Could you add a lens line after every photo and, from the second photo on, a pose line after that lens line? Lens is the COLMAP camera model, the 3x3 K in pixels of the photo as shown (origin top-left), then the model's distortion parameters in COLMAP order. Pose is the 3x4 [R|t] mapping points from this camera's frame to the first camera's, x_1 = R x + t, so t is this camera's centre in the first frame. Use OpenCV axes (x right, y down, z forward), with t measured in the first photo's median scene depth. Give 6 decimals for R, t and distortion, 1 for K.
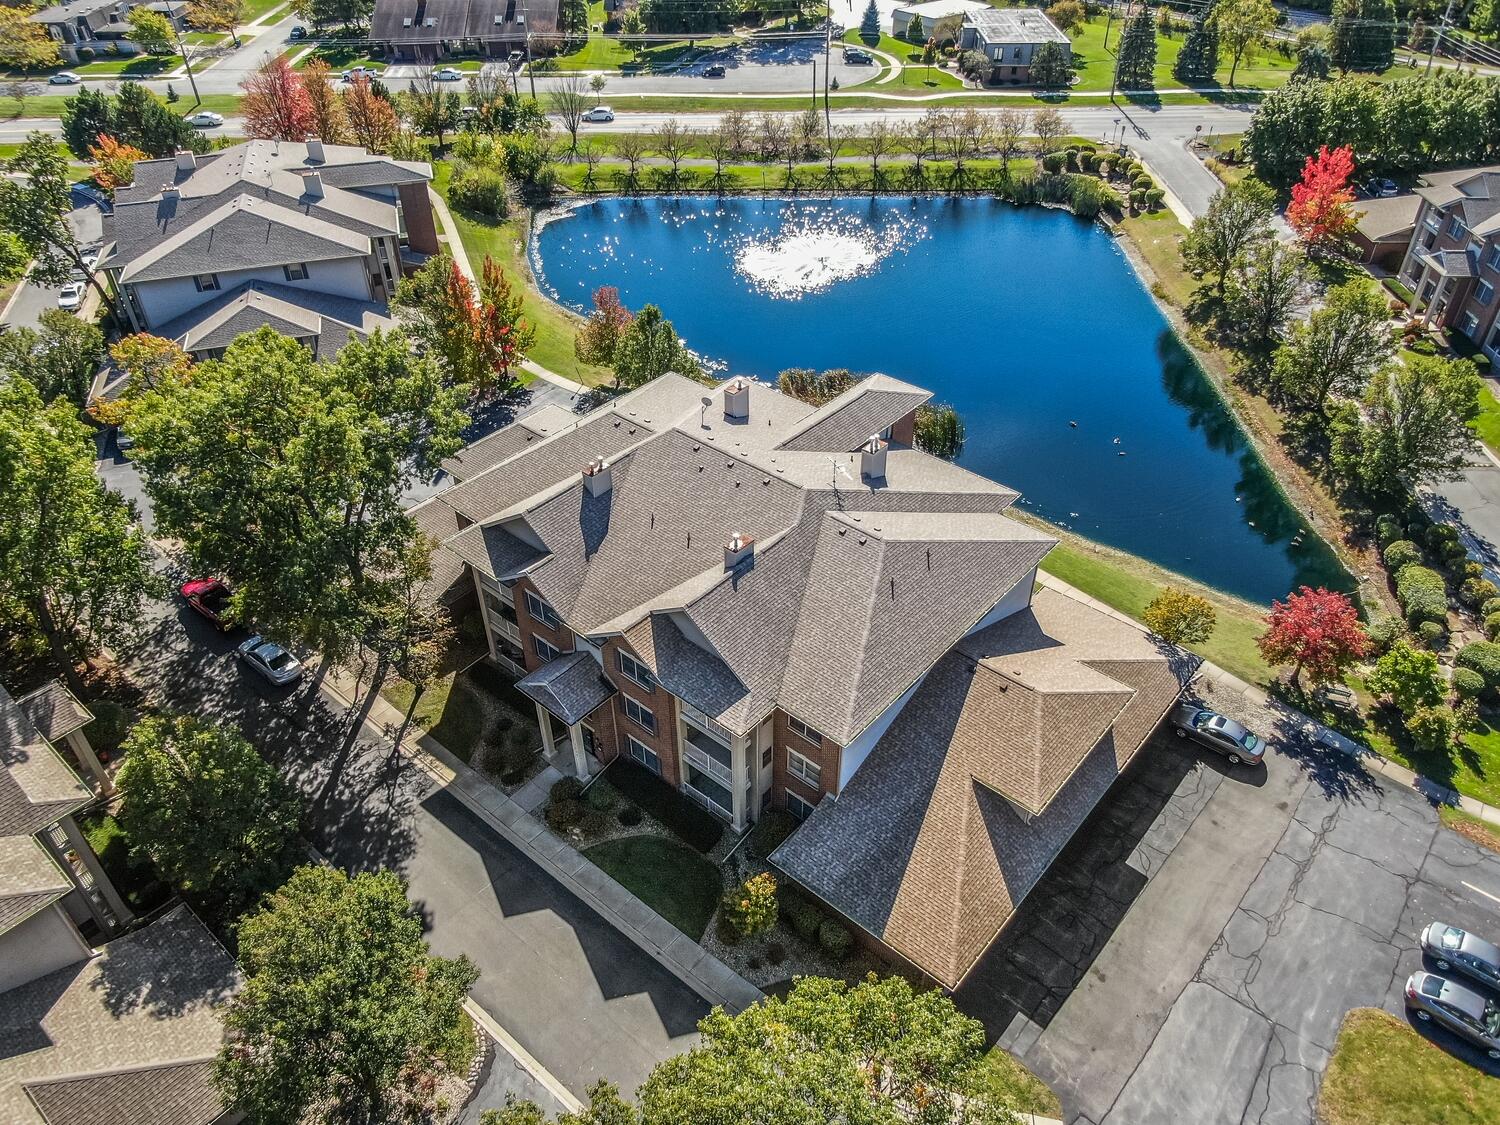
lens RADIAL K [[1076.7, 0, 747.8], [0, 1076.7, 557.3], [0, 0, 1]] dist [-0.029479, 0.023832]
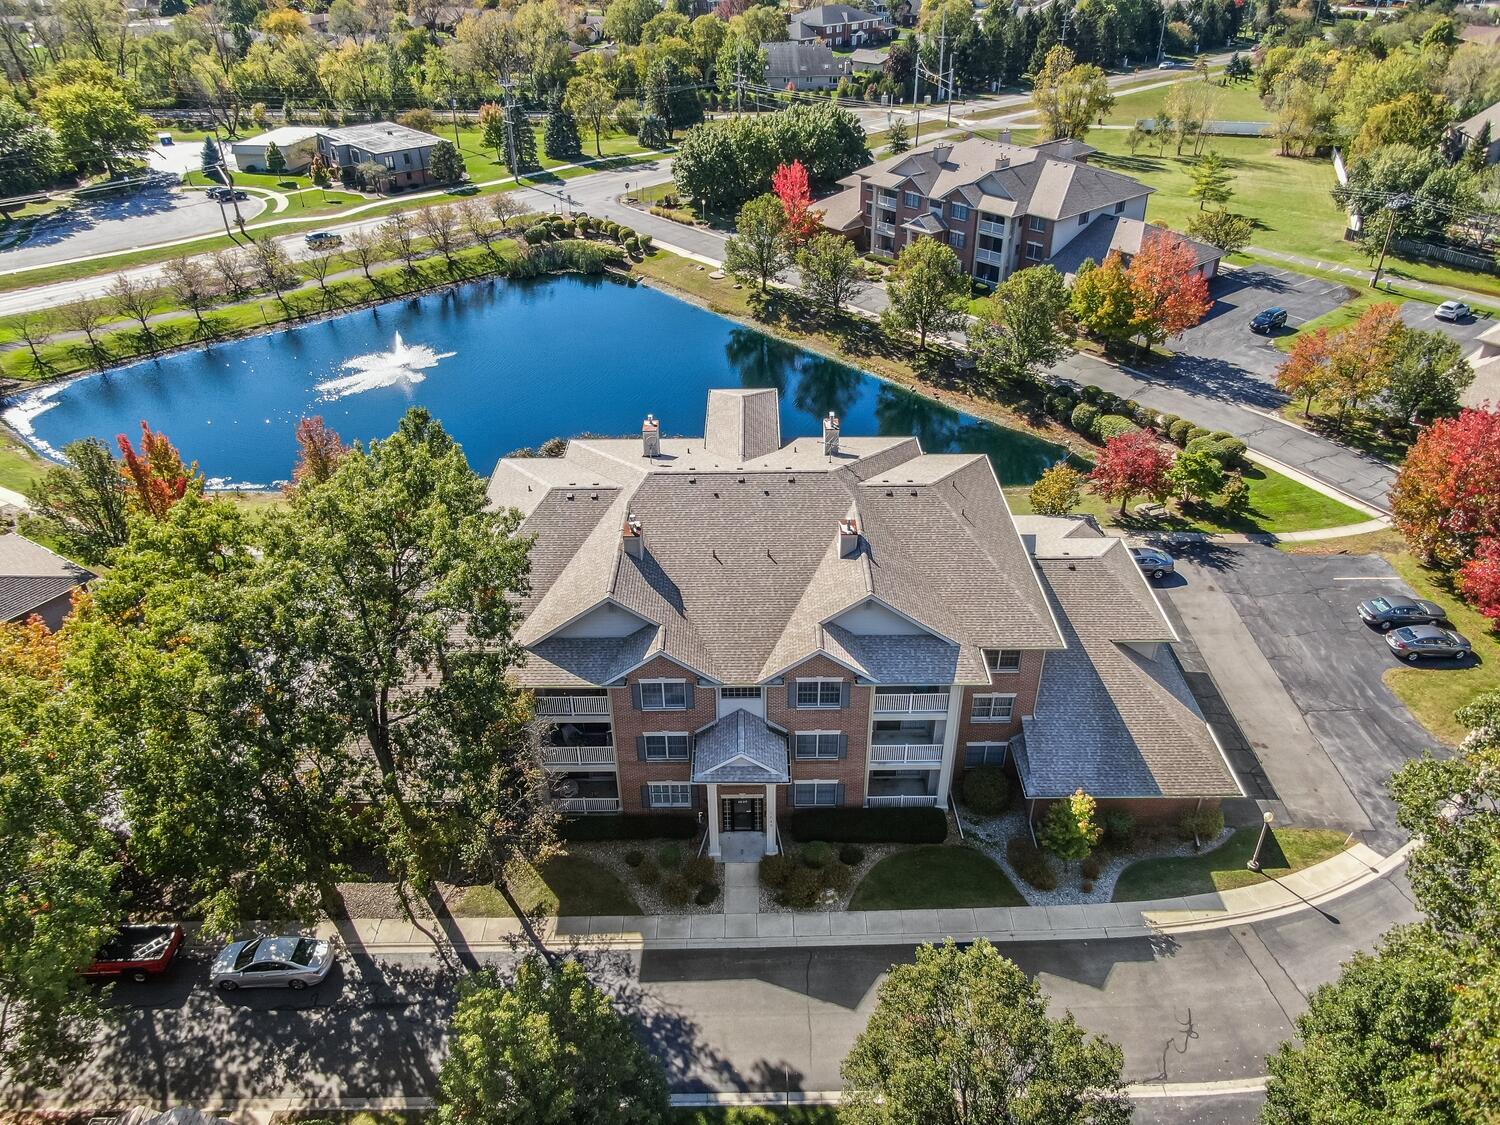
lens RADIAL K [[1076.7, 0, 757.3], [0, 1076.7, 560.4], [0, 0, 1]] dist [-0.029479, 0.023832]
pose [[0.758972, -0.350222, 0.548914, -0.291463], [0.408391, 0.912637, 0.017613, -0.016941], [-0.507128, 0.210803, 0.835693, 0.115970]]
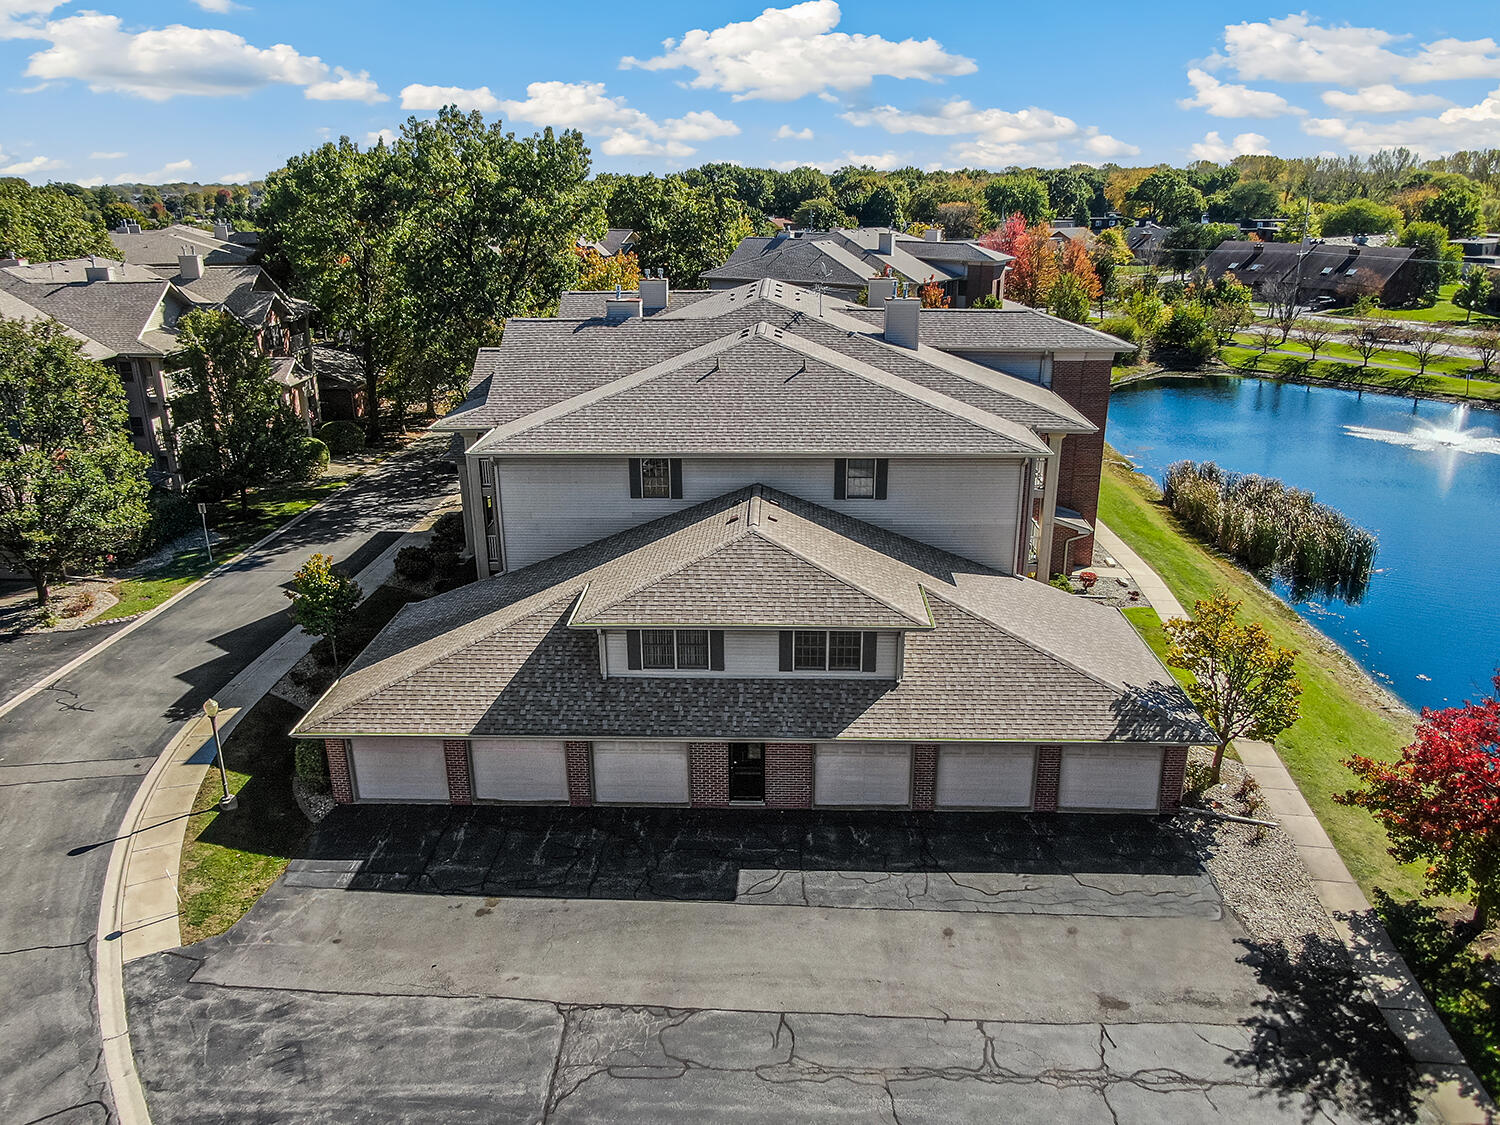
lens RADIAL K [[1076.7, 0, 757.0], [0, 1076.7, 561.8], [0, 0, 1]] dist [-0.029479, 0.023832]
pose [[0.628156, 0.255070, -0.735091, 0.352730], [-0.477421, 0.872345, -0.105273, 0.098461], [0.614401, 0.417076, 0.669745, 0.280012]]
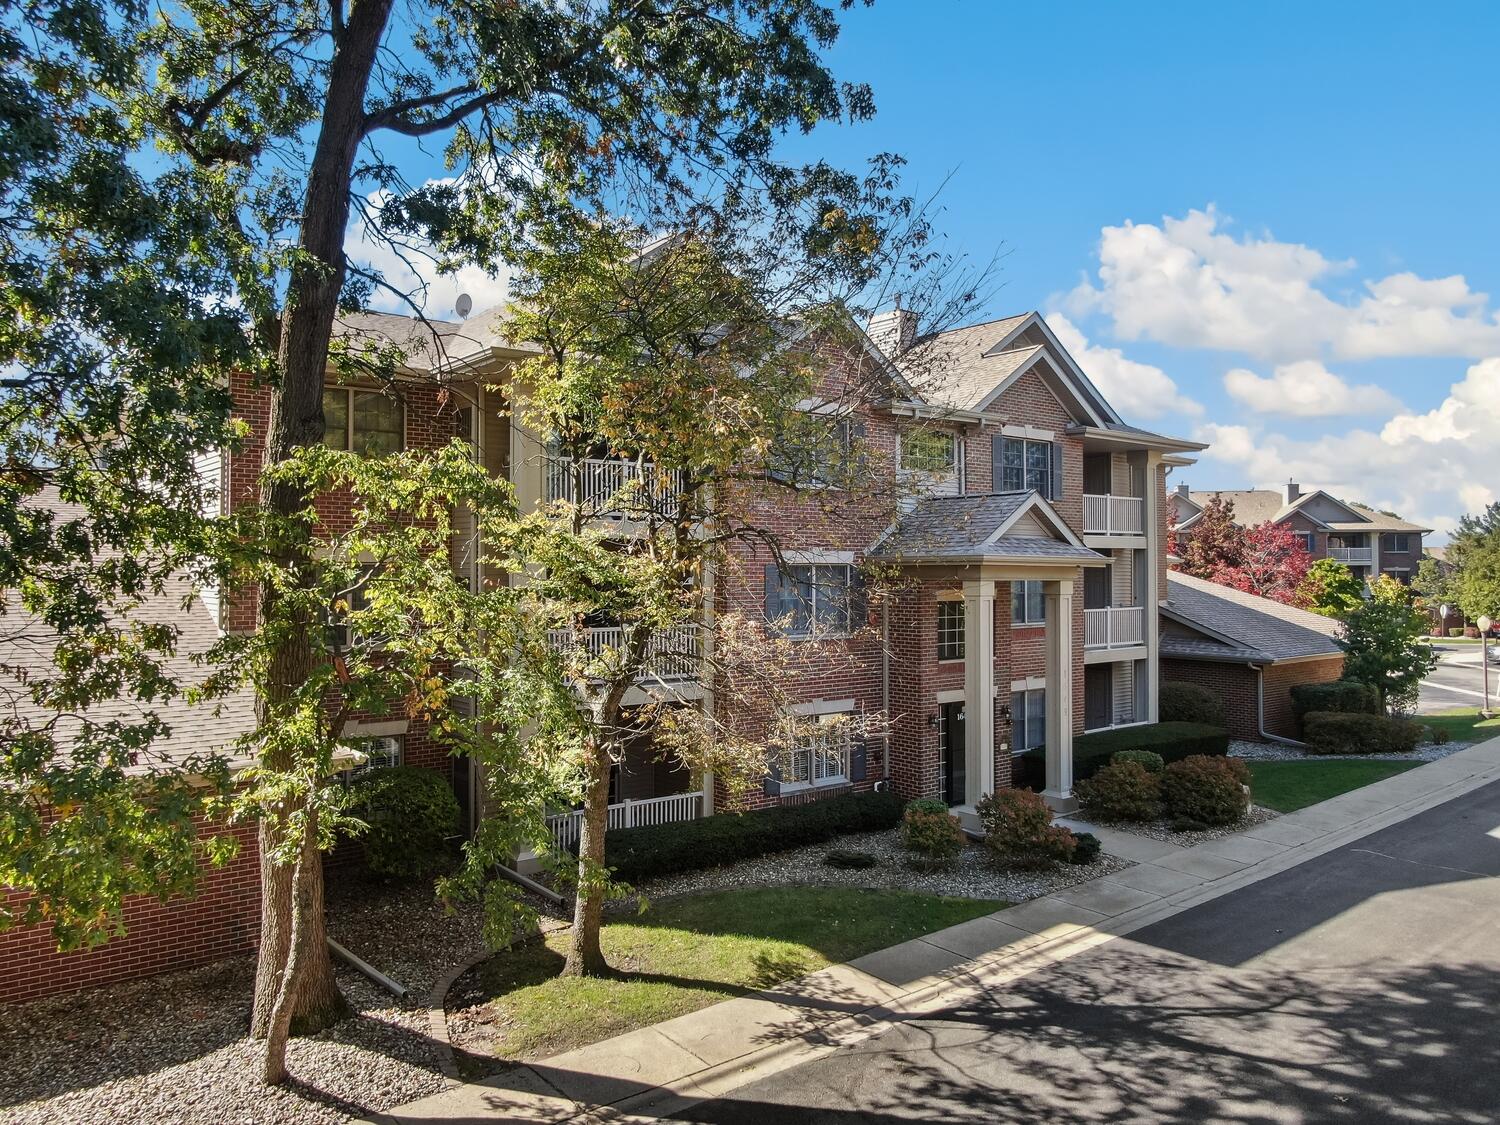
lens RADIAL K [[1076.7, 0, 721.7], [0, 1076.7, 576.3], [0, 0, 1]] dist [-0.029479, 0.023832]
pose [[0.209538, 0.011508, 0.977733, -0.298078], [0.616988, 0.774177, -0.141339, 0.061920], [-0.758564, 0.632865, 0.155119, 0.510838]]
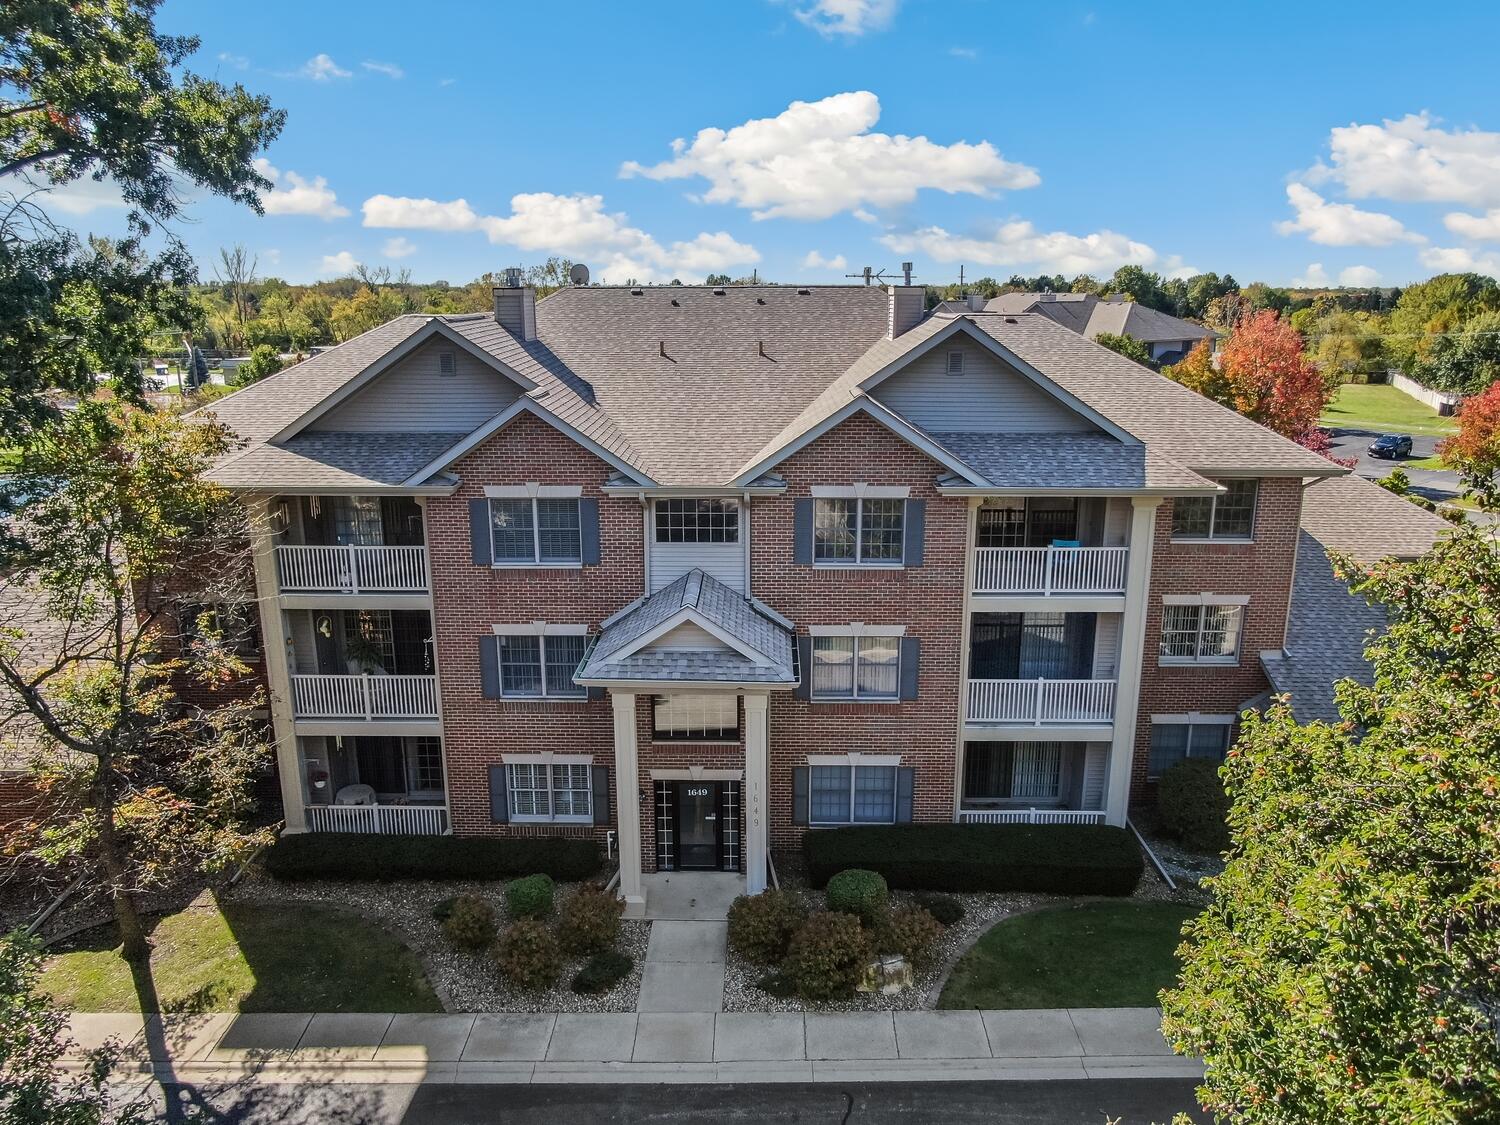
lens RADIAL K [[1076.7, 0, 750.5], [0, 1076.7, 567.7], [0, 0, 1]] dist [-0.029479, 0.023832]
pose [[0.775732, -0.147628, 0.613552, -0.197318], [0.393240, 0.873491, -0.287013, 0.109524], [-0.493560, 0.463918, 0.735648, 0.340400]]
